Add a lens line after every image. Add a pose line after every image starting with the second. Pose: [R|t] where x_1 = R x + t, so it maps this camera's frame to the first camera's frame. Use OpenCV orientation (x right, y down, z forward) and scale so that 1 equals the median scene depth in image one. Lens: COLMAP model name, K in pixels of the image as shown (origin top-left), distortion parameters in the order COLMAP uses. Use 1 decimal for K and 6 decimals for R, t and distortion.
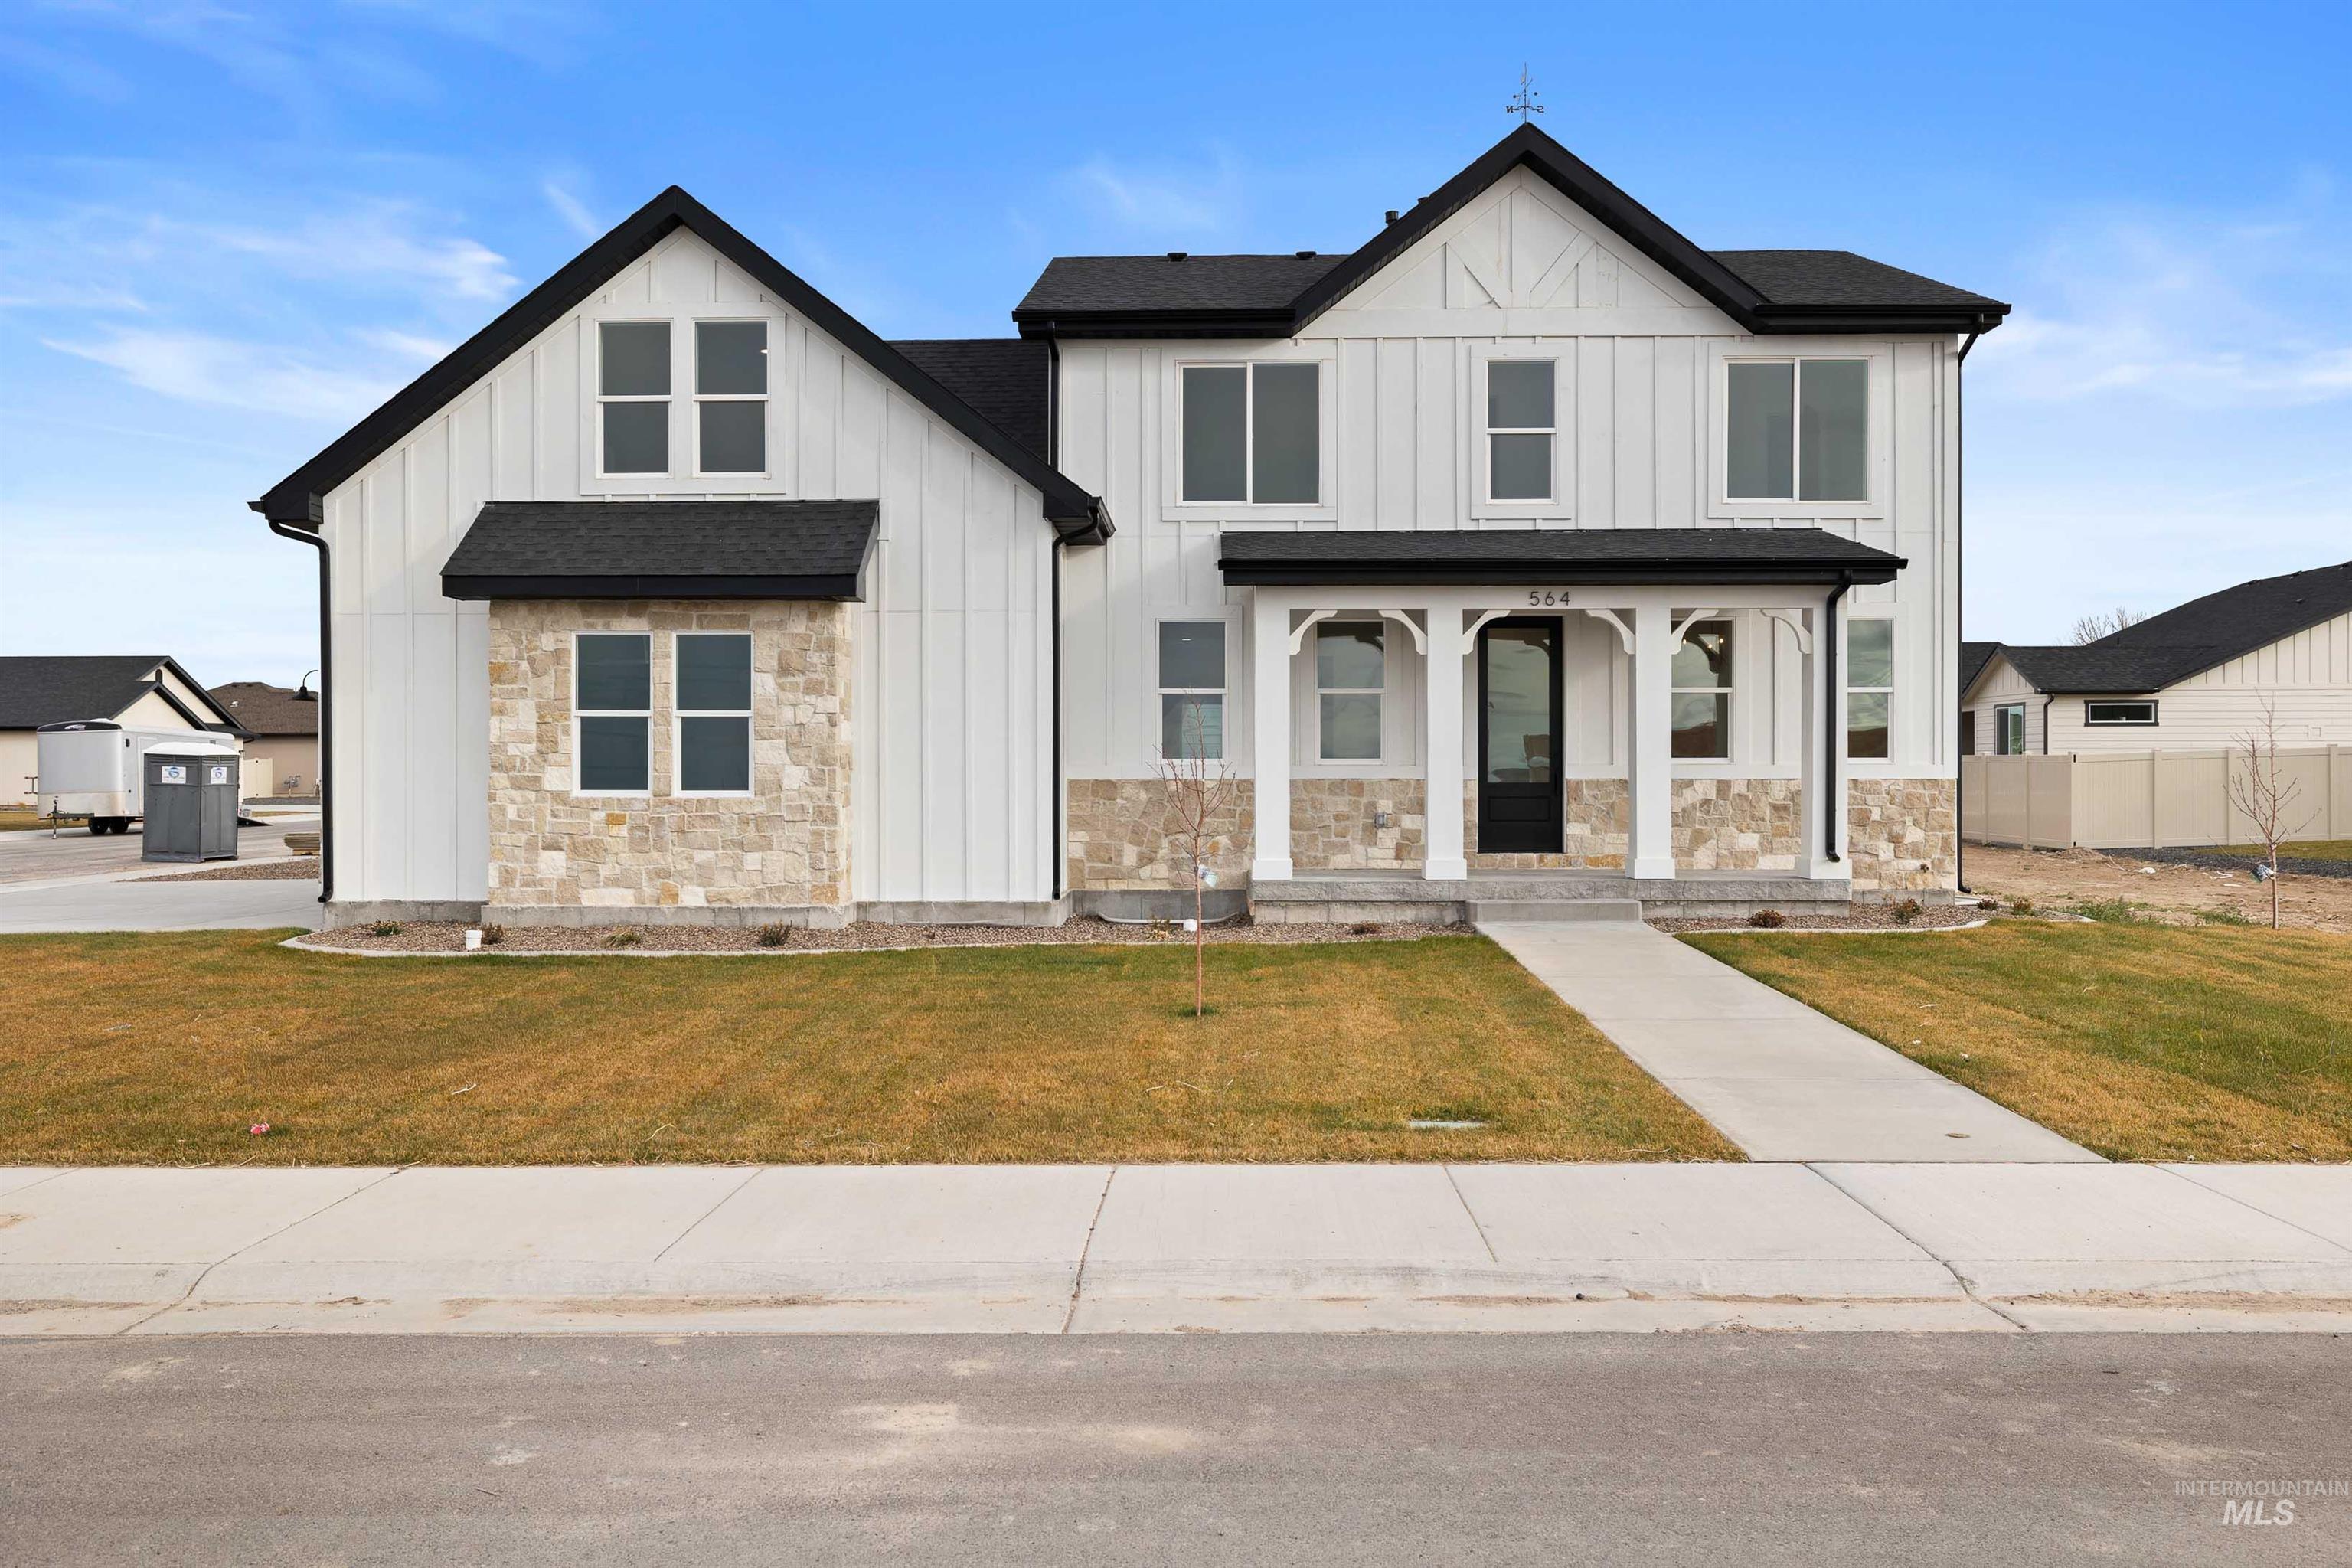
lens RADIAL K [[1748.1, 0, 1176.2], [0, 1748.1, 785.8], [0, 0, 1]] dist [0.004095, 0.001362]
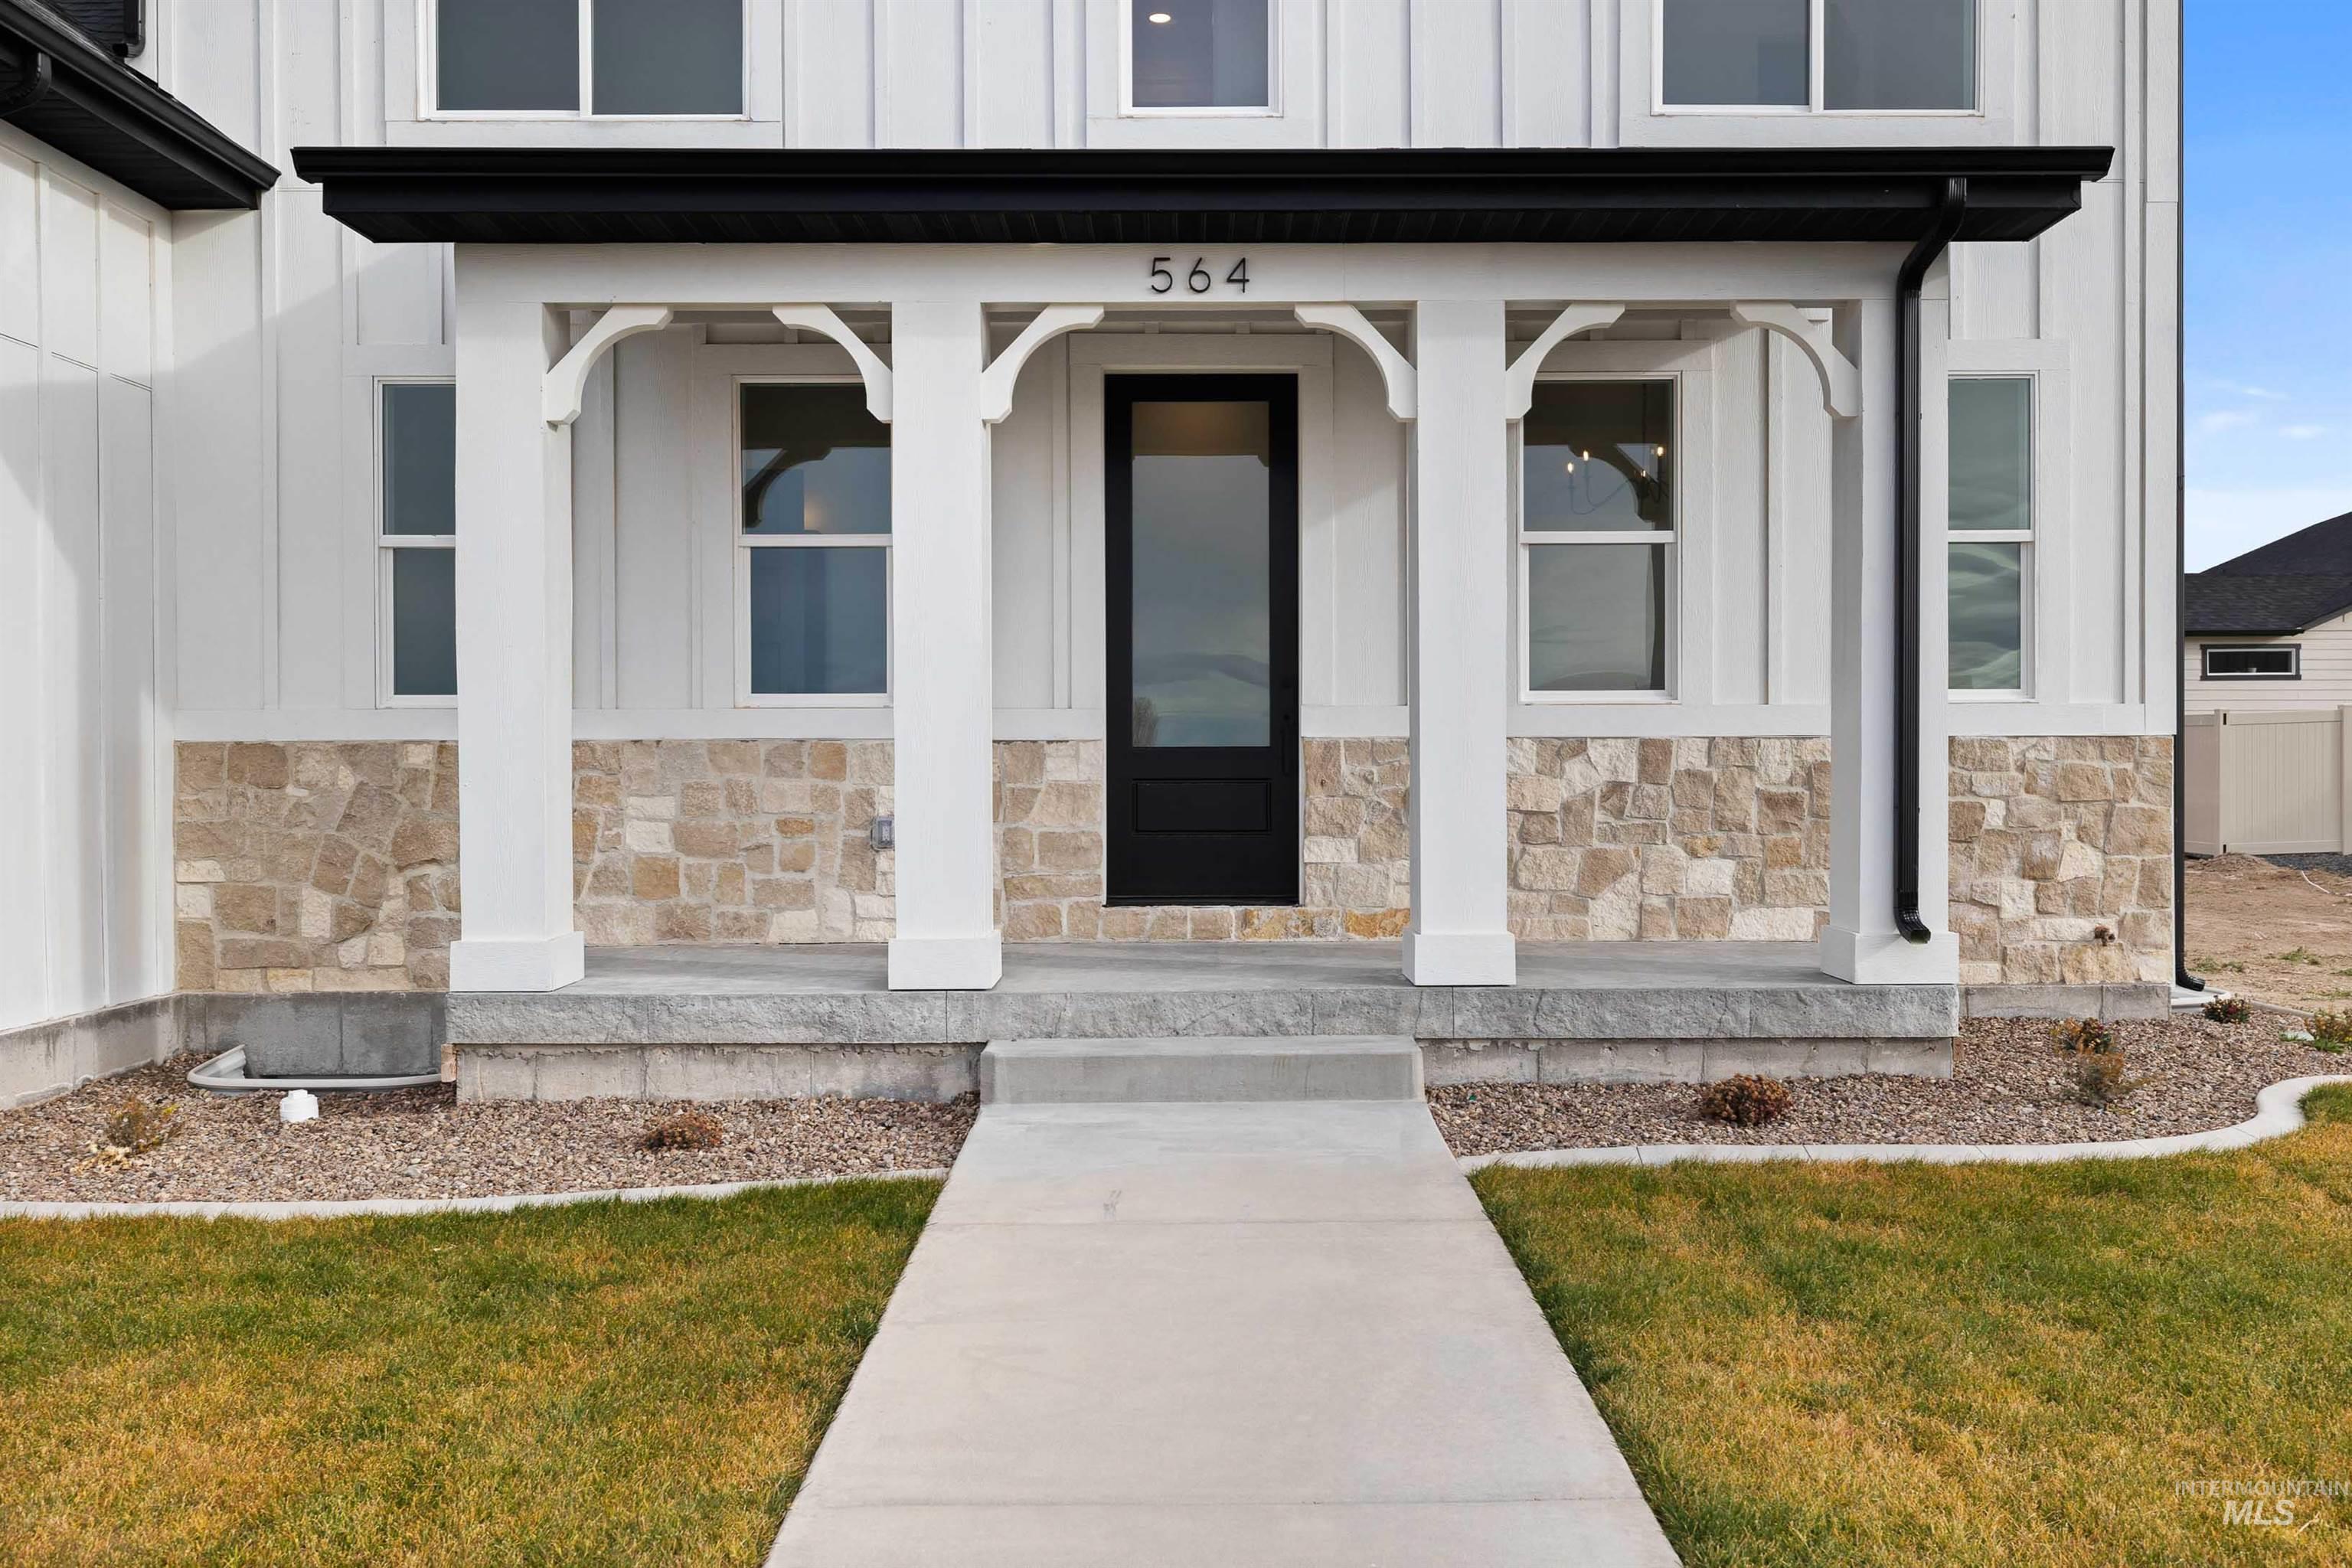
lens RADIAL K [[1914.3, 0, 1176.5], [0, 1914.3, 777.4], [0, 0, 1]] dist [0.001438, -0.006318]
pose [[0.999755, -0.003028, 0.021942, 0.181485], [0.002929, 0.999985, 0.004568, 0.003821], [-0.021955, -0.004503, 0.999749, 0.518441]]
